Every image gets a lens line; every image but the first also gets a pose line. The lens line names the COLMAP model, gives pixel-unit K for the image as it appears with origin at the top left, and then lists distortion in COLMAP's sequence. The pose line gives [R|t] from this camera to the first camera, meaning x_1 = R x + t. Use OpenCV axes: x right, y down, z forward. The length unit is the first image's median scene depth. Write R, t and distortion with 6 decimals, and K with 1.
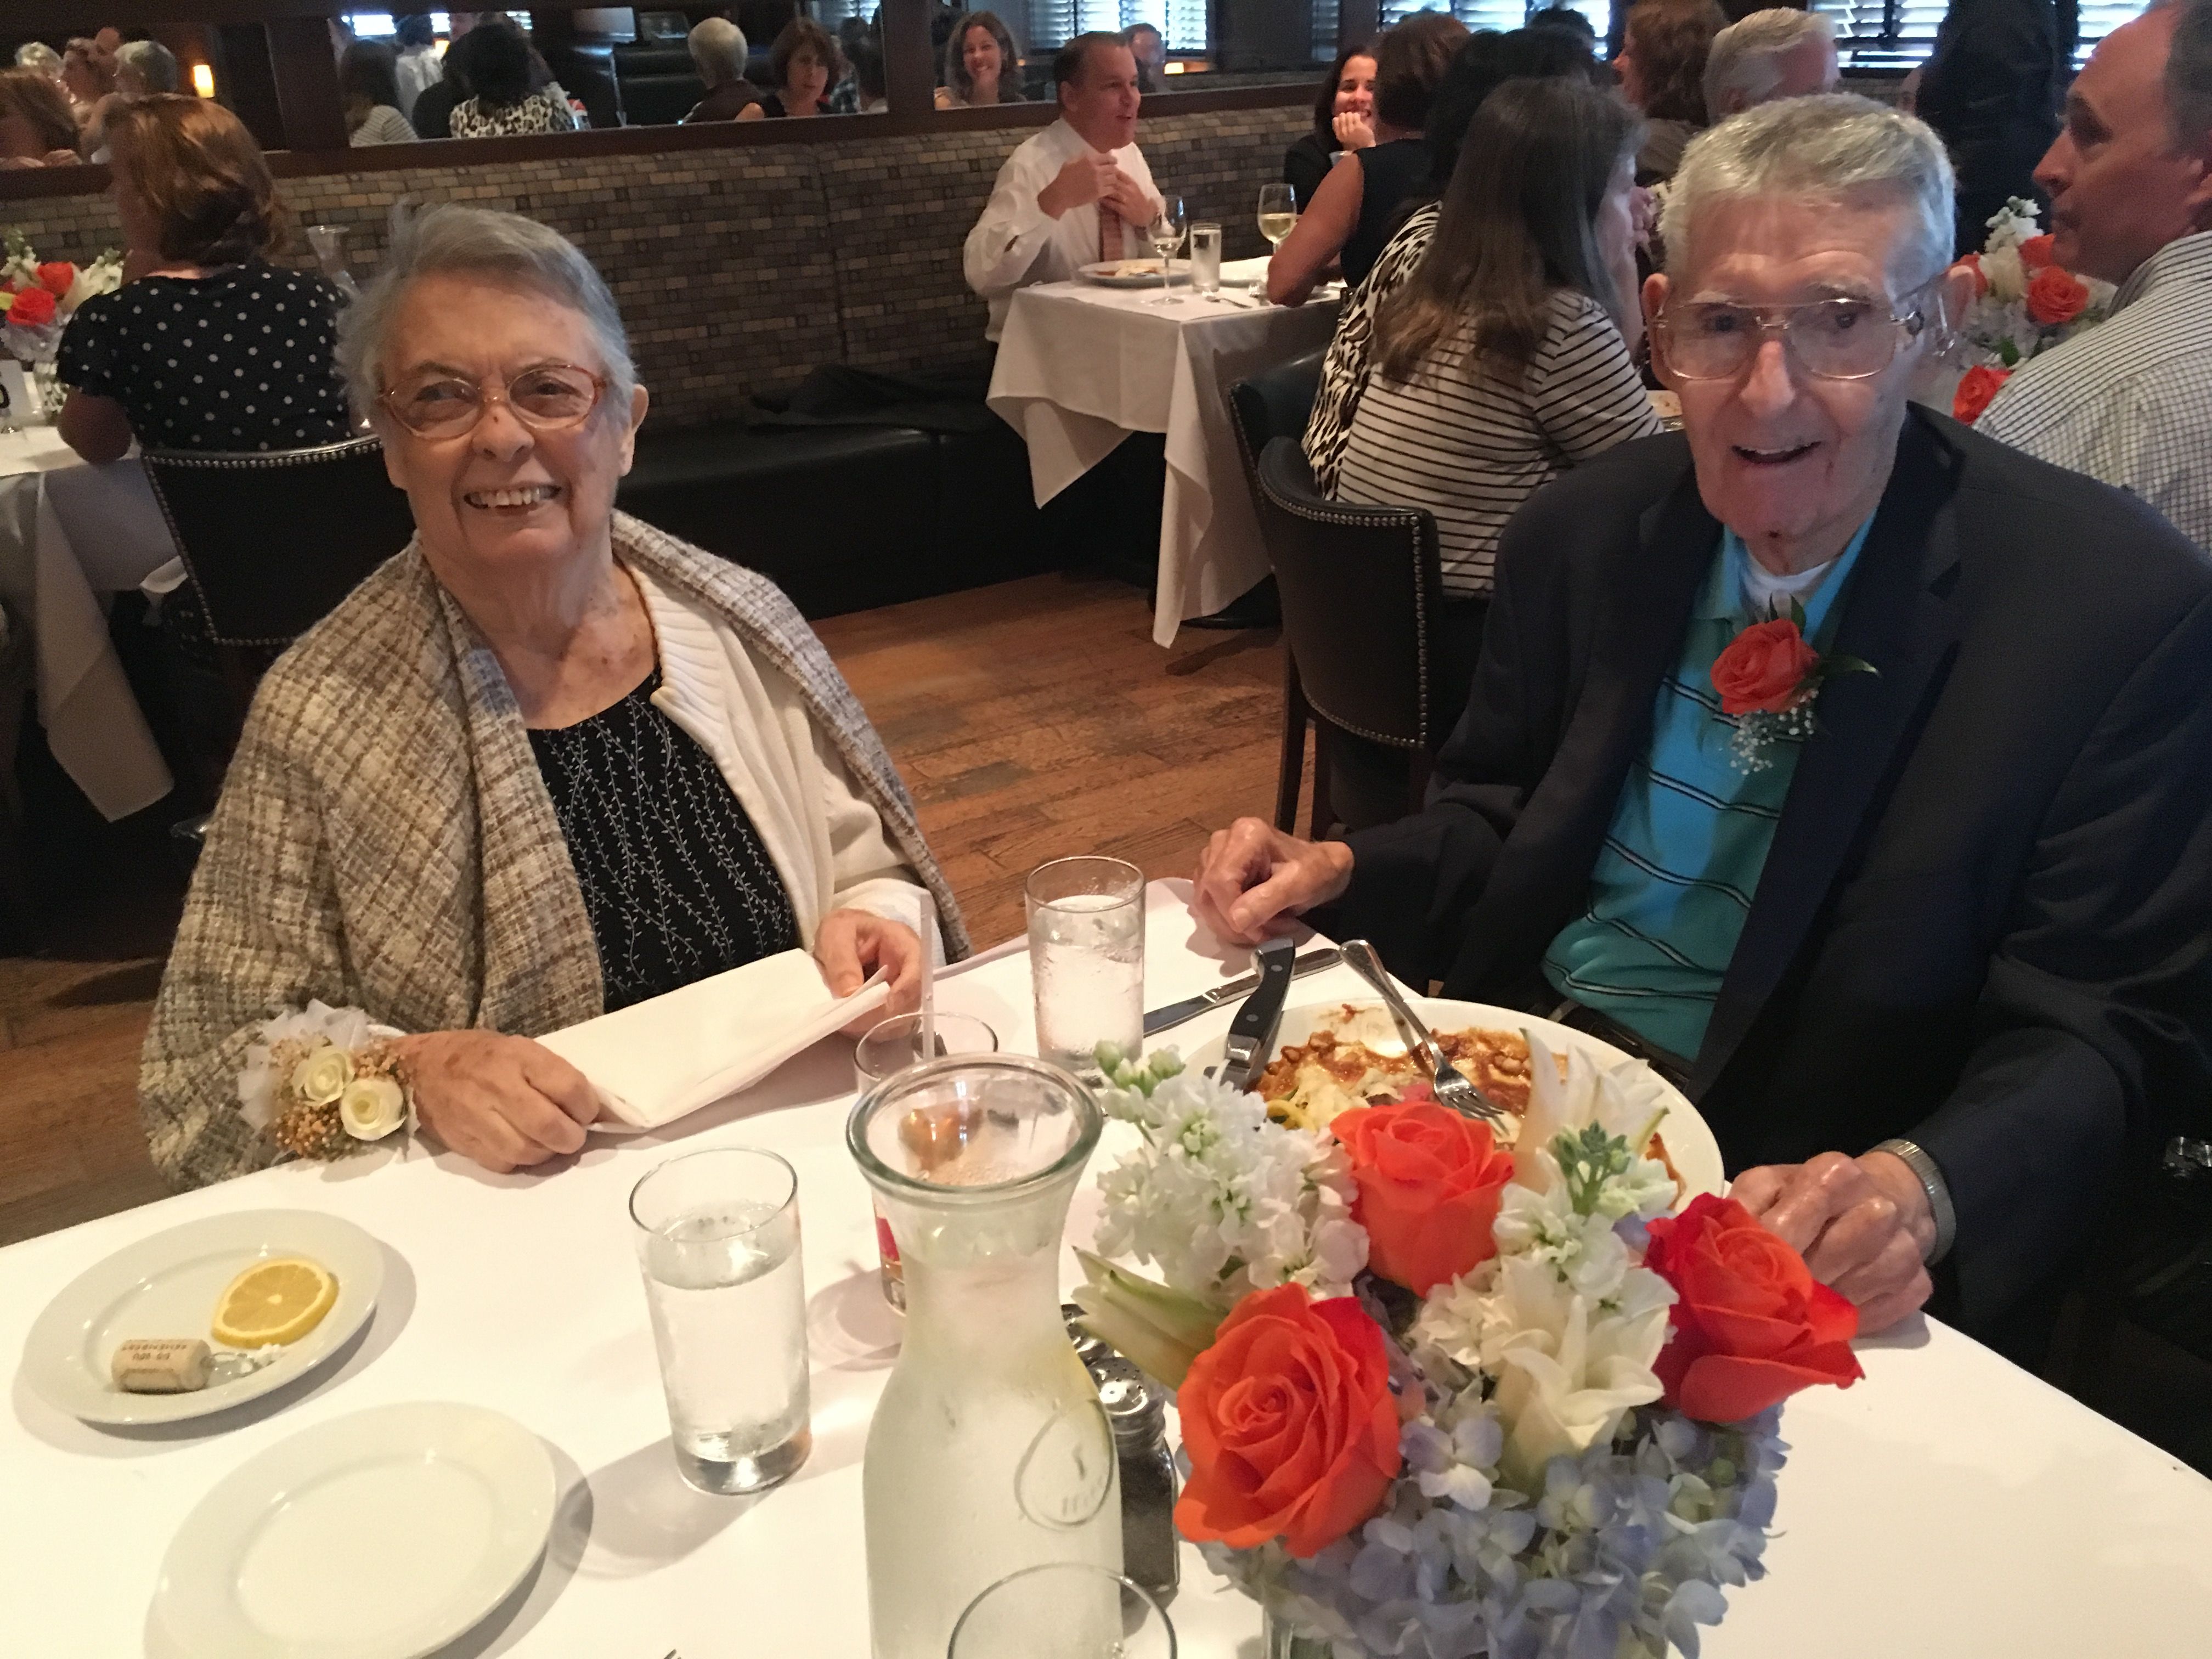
lens RADIAL K [[1911.9, 0, 1104.8], [0, 1911.9, 802.4], [0, 0, 1]] dist [0.092488, -0.139175]
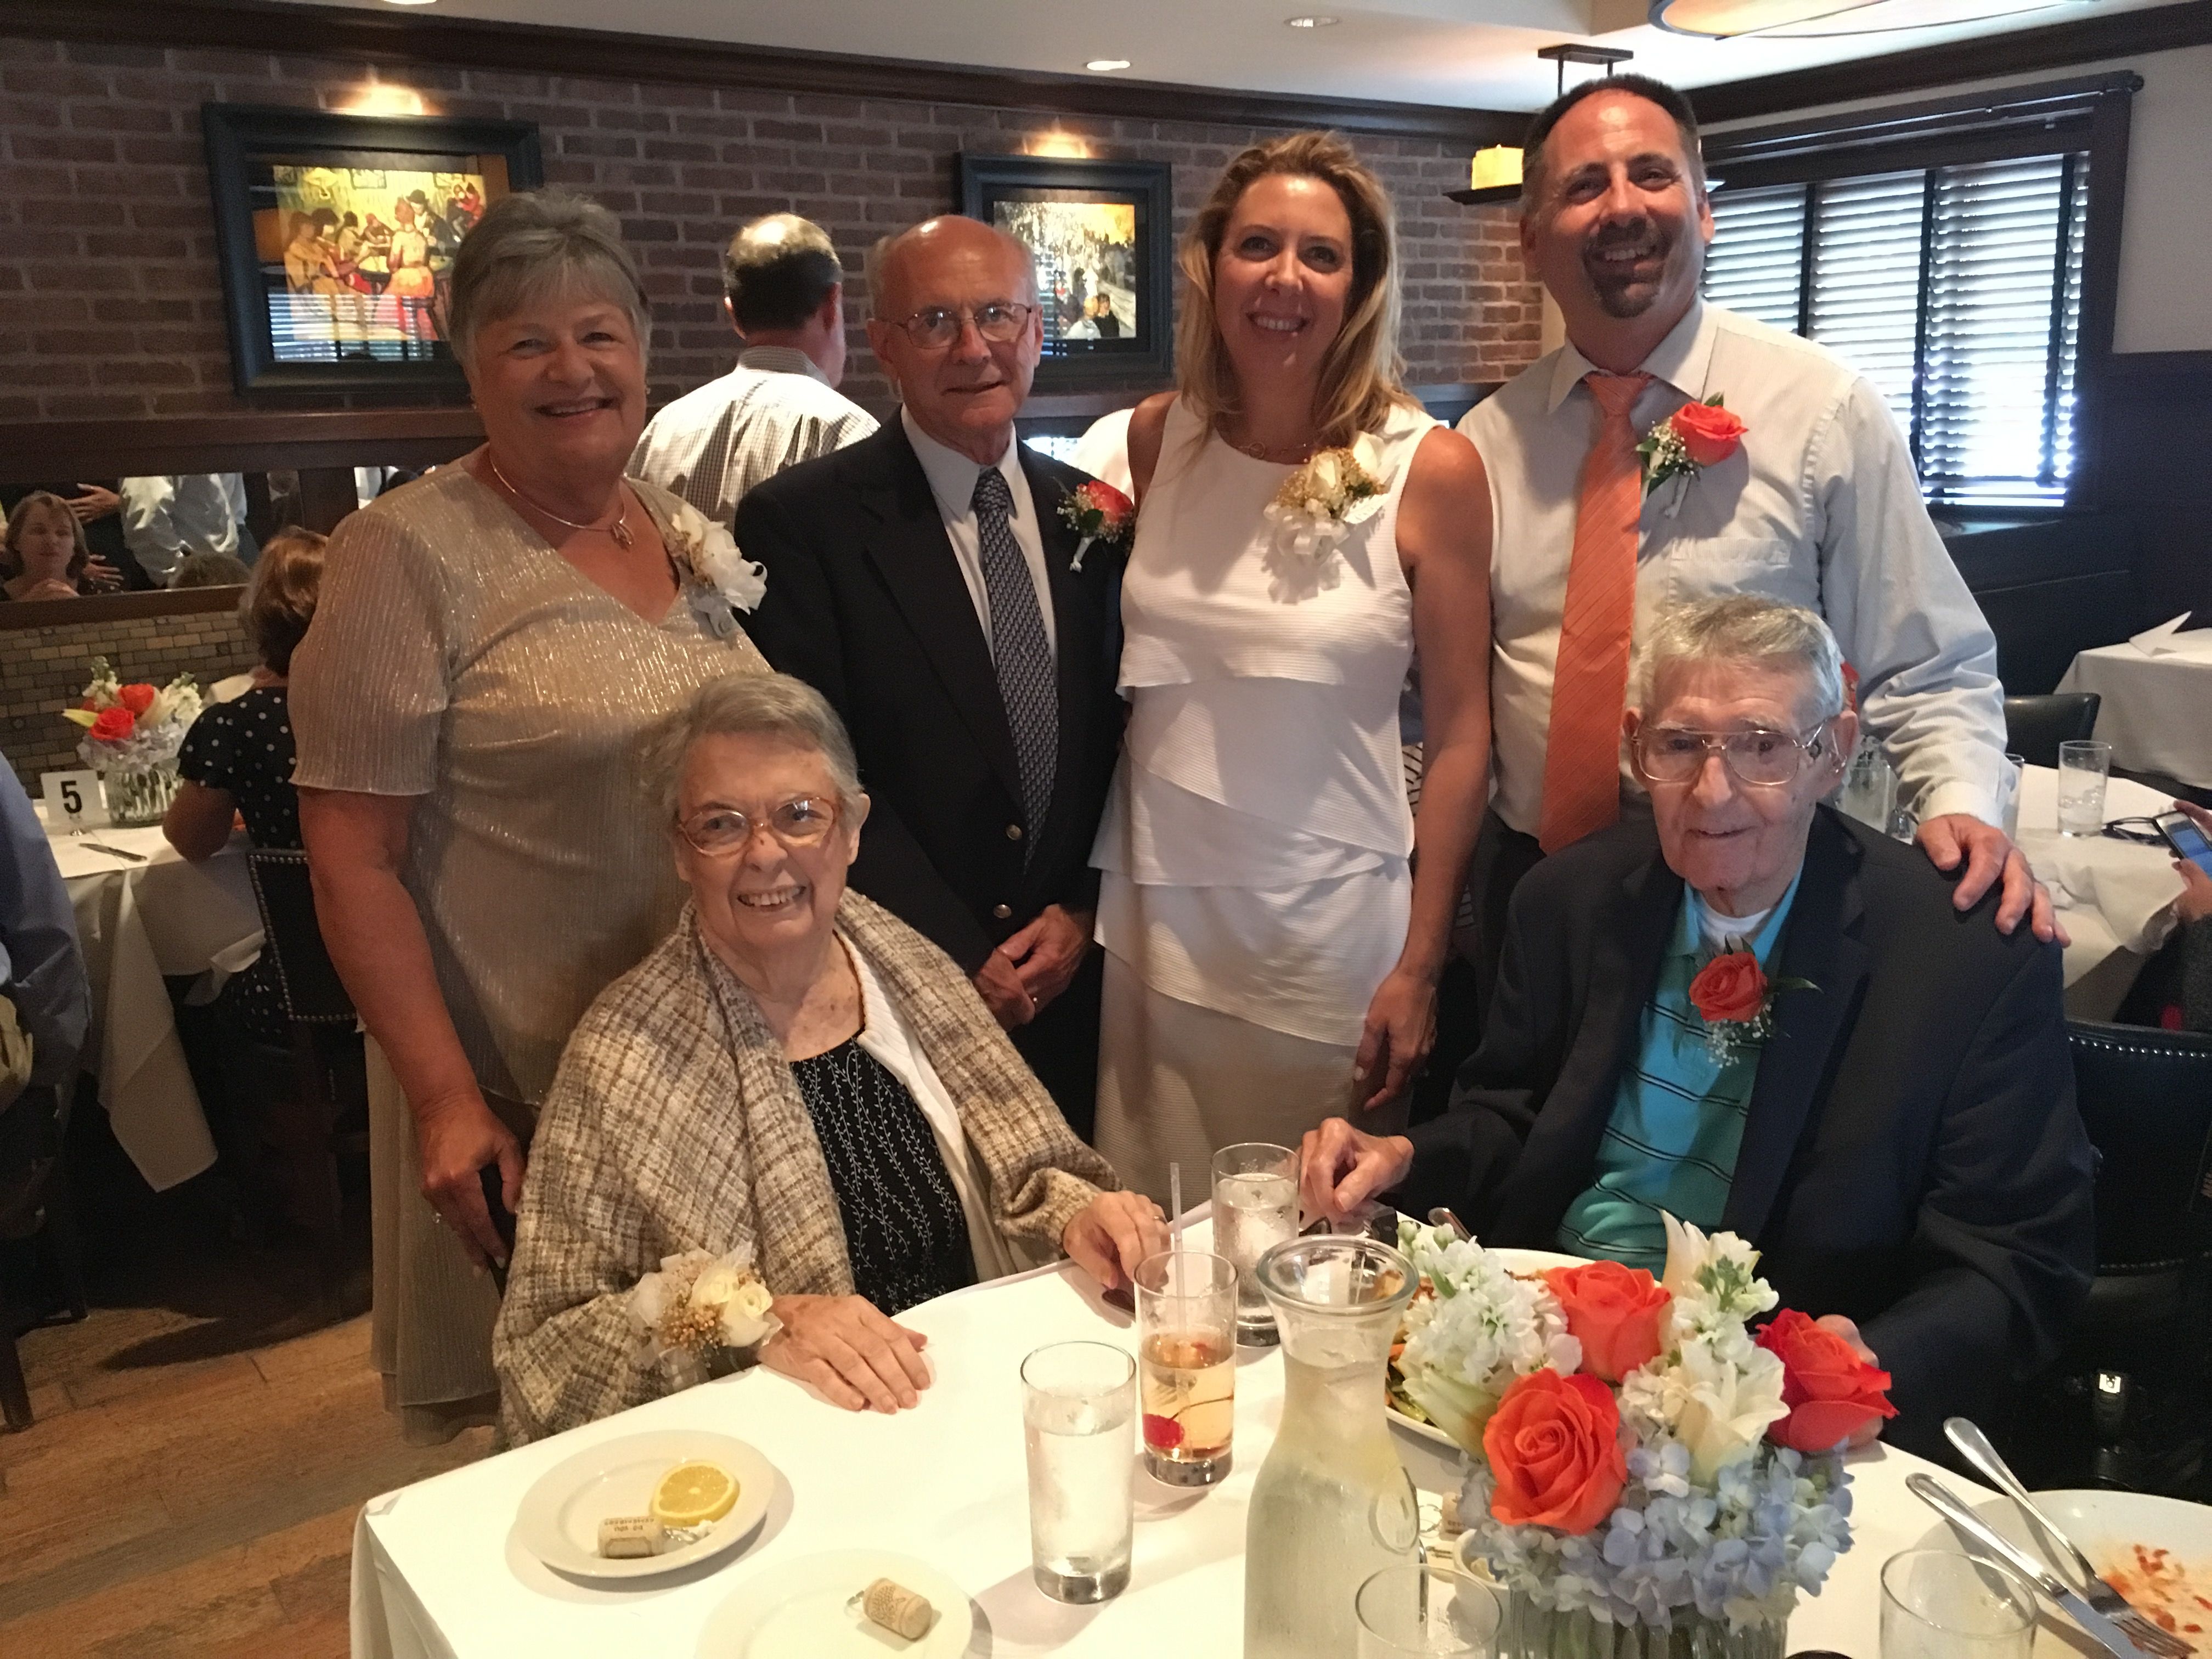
lens RADIAL K [[1891.4, 0, 1097.6], [0, 1891.4, 826.8], [0, 0, 1]] dist [0.088171, -0.132367]
pose [[0.997360, -0.020008, 0.069799, -0.204284], [0.031950, 0.984150, -0.174435, 0.040151], [-0.065202, 0.176205, 0.982192, -0.330677]]
